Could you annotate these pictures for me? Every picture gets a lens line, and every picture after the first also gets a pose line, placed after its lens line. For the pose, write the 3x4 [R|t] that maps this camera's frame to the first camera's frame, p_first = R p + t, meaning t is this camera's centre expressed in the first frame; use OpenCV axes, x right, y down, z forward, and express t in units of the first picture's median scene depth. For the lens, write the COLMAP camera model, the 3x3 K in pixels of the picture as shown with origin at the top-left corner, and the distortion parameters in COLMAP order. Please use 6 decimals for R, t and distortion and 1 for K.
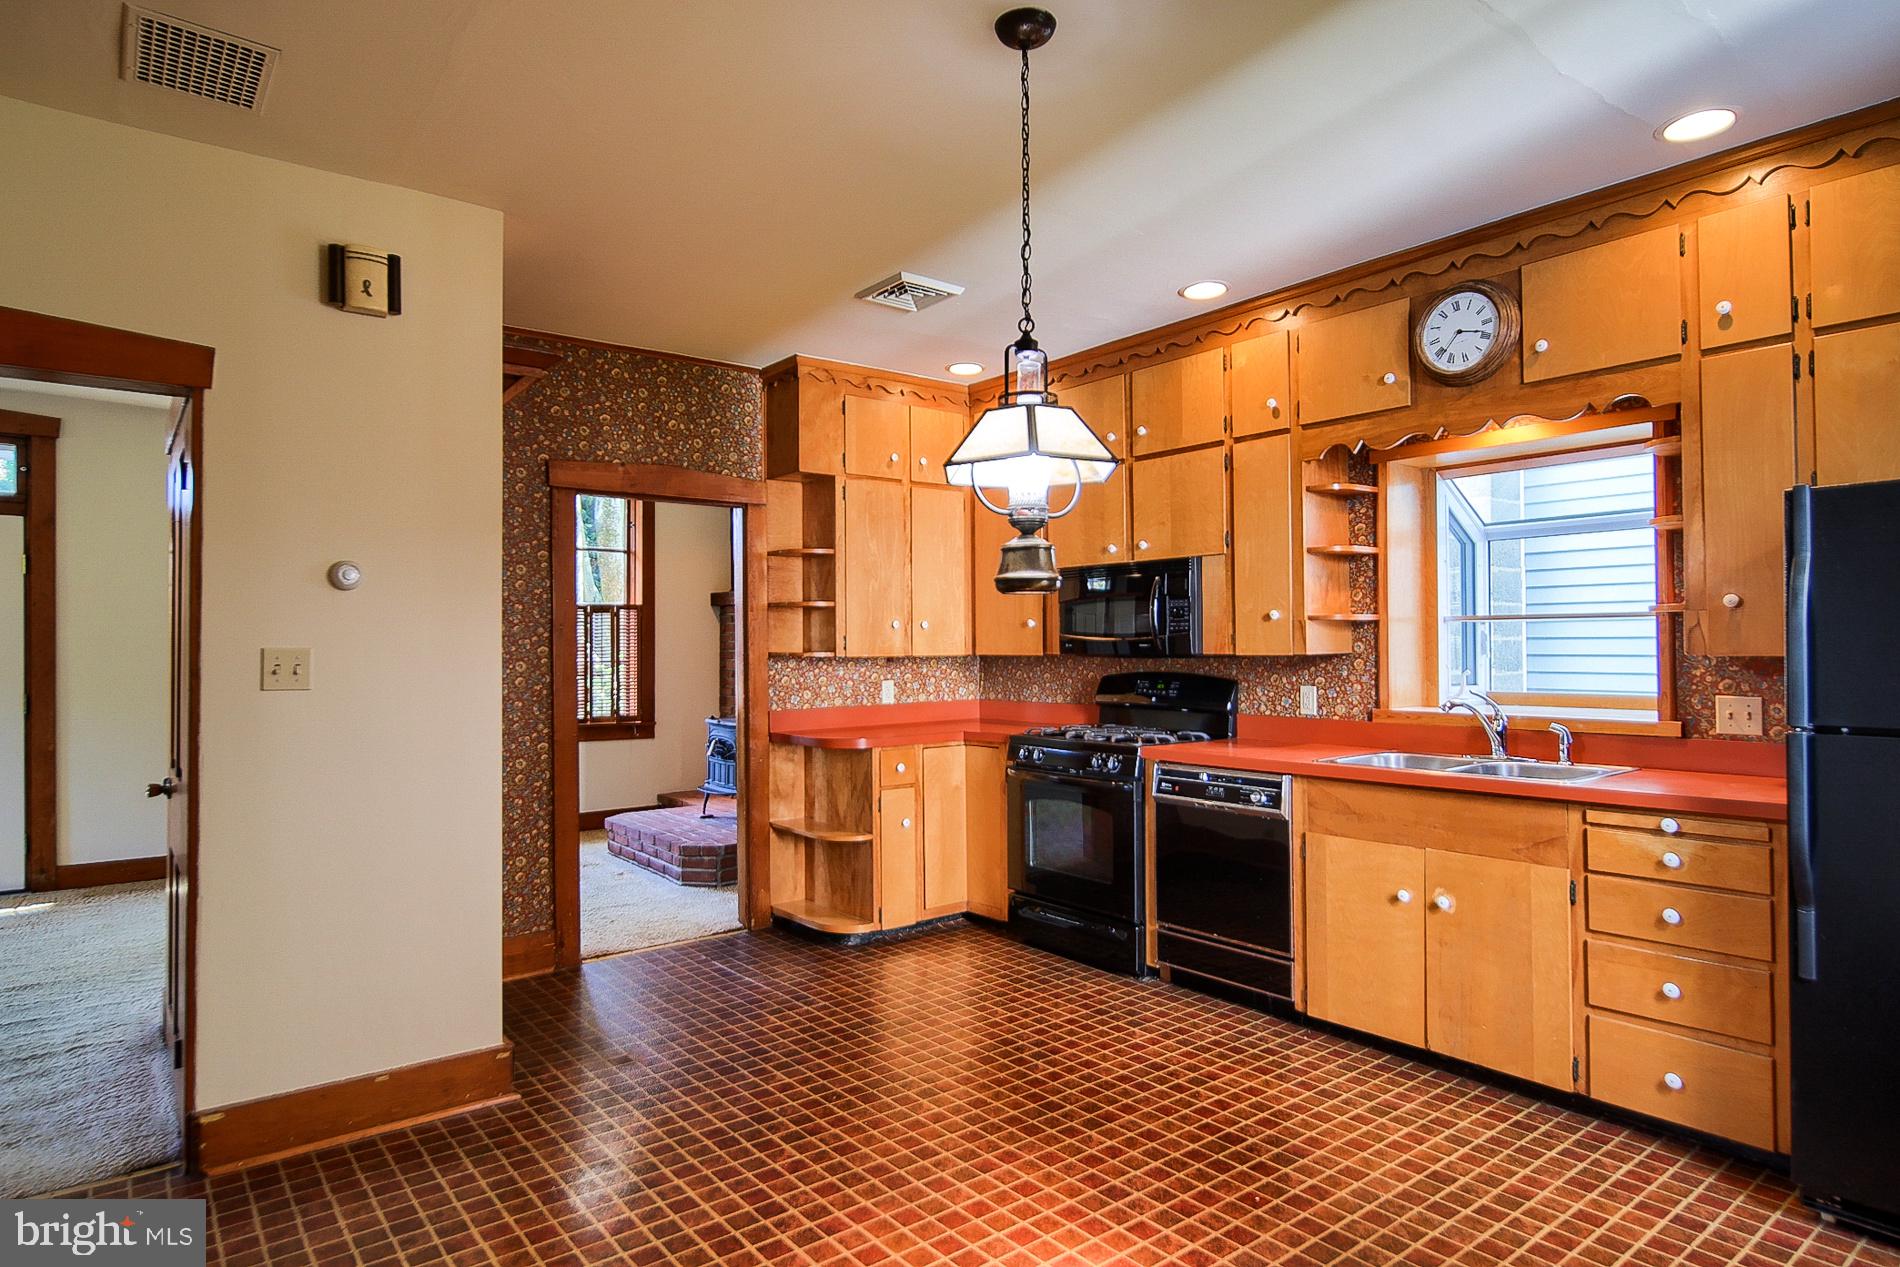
lens RADIAL K [[1062.8, 0, 952.0], [0, 1062.8, 622.3], [0, 0, 1]] dist [-0.003467, 0.004429]
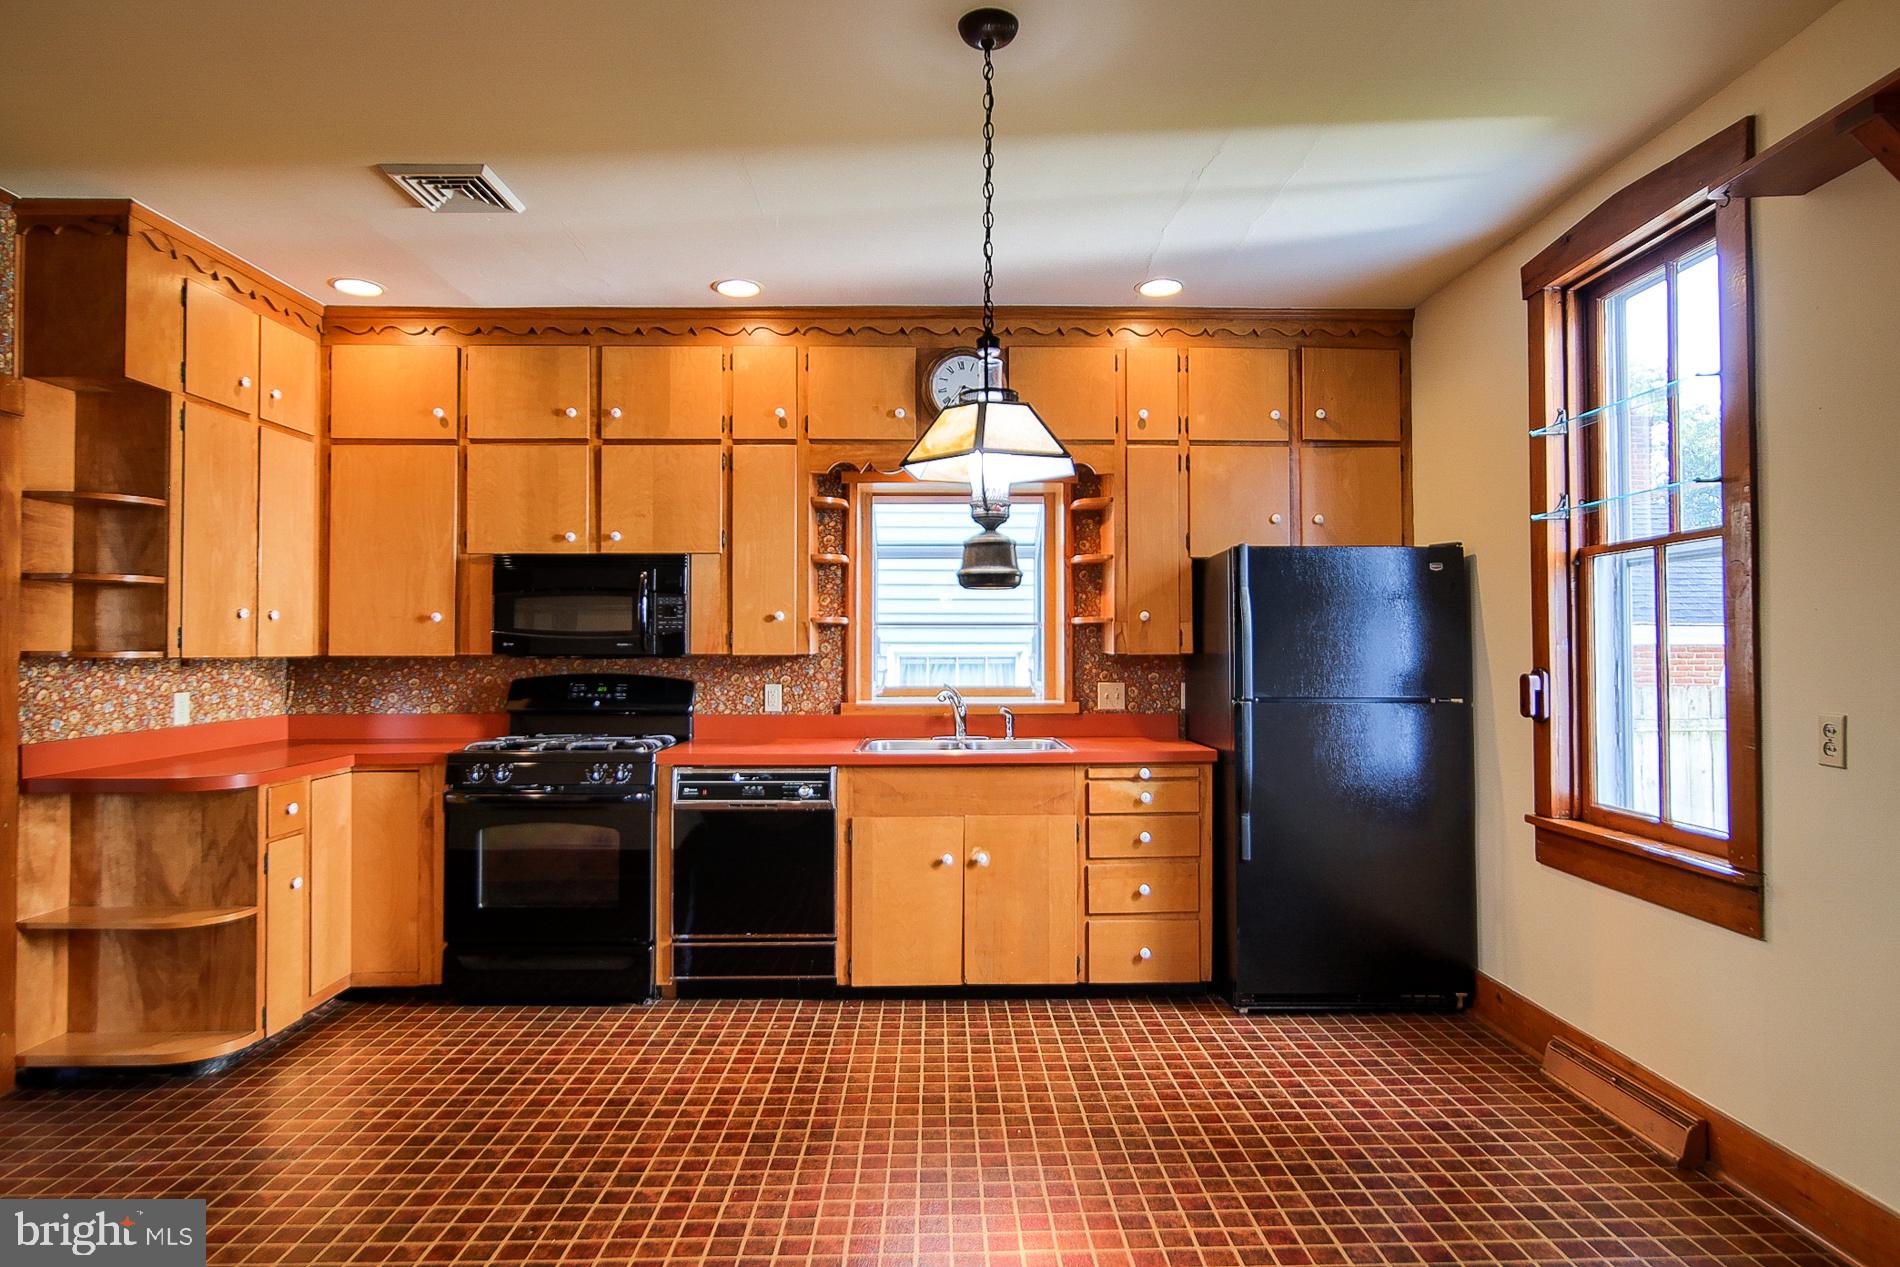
lens RADIAL K [[1062.8, 0, 952.0], [0, 1062.8, 622.3], [0, 0, 1]] dist [-0.003467, 0.004429]
pose [[0.613878, 0.025535, 0.788988, -0.412110], [-0.020935, 0.999652, -0.016065, 0.012220], [-0.789124, -0.006656, 0.614198, 0.226374]]
